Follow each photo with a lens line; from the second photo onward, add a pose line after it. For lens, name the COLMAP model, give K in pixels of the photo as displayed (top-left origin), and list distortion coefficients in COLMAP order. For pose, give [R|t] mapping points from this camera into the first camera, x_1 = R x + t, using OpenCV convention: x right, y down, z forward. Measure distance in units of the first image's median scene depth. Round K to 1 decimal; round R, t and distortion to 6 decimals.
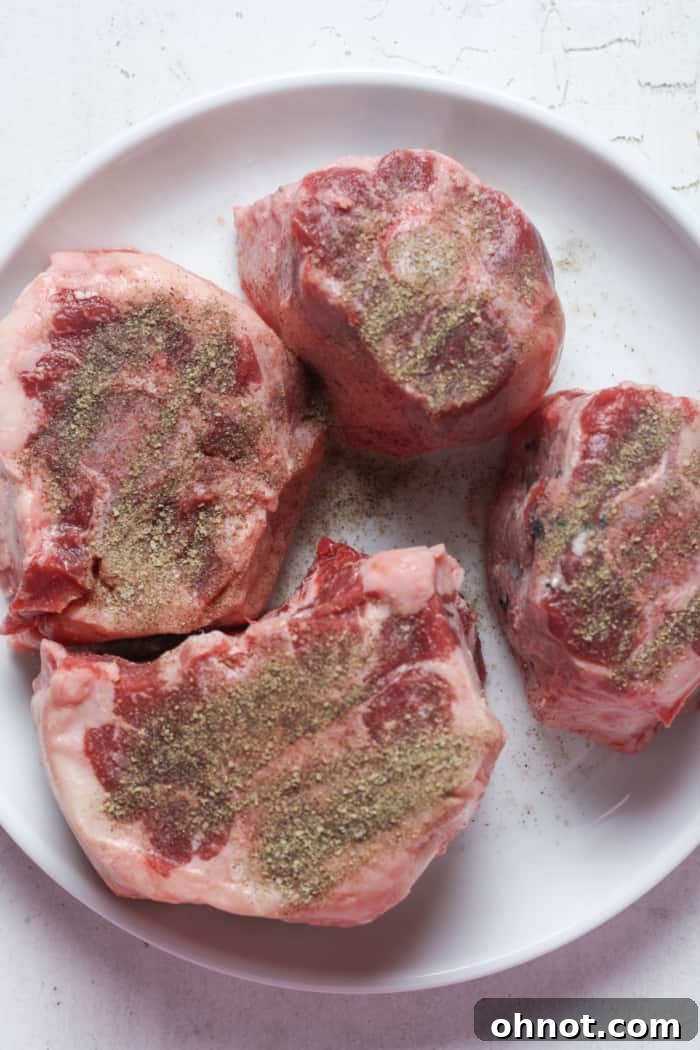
lens RADIAL K [[2881.6, 0, 353.5], [0, 2881.6, 523.3], [0, 0, 1]] dist [-0.090747, 0.000000]
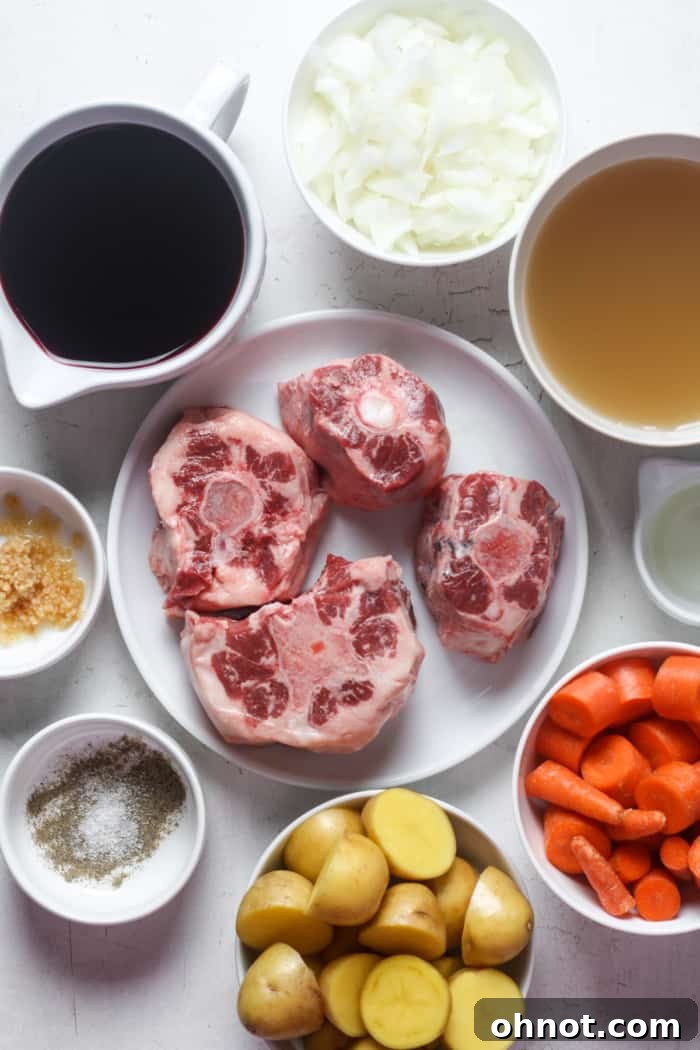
lens RADIAL K [[2881.6, 0, 349.5], [0, 2881.6, 526.2], [0, 0, 1]] dist [-0.090747, 0.000000]
pose [[0.999623, -0.027290, 0.003150, -0.002787], [0.027330, 0.999538, -0.013307, 0.012767], [-0.002785, 0.013388, 0.999907, -0.962255]]
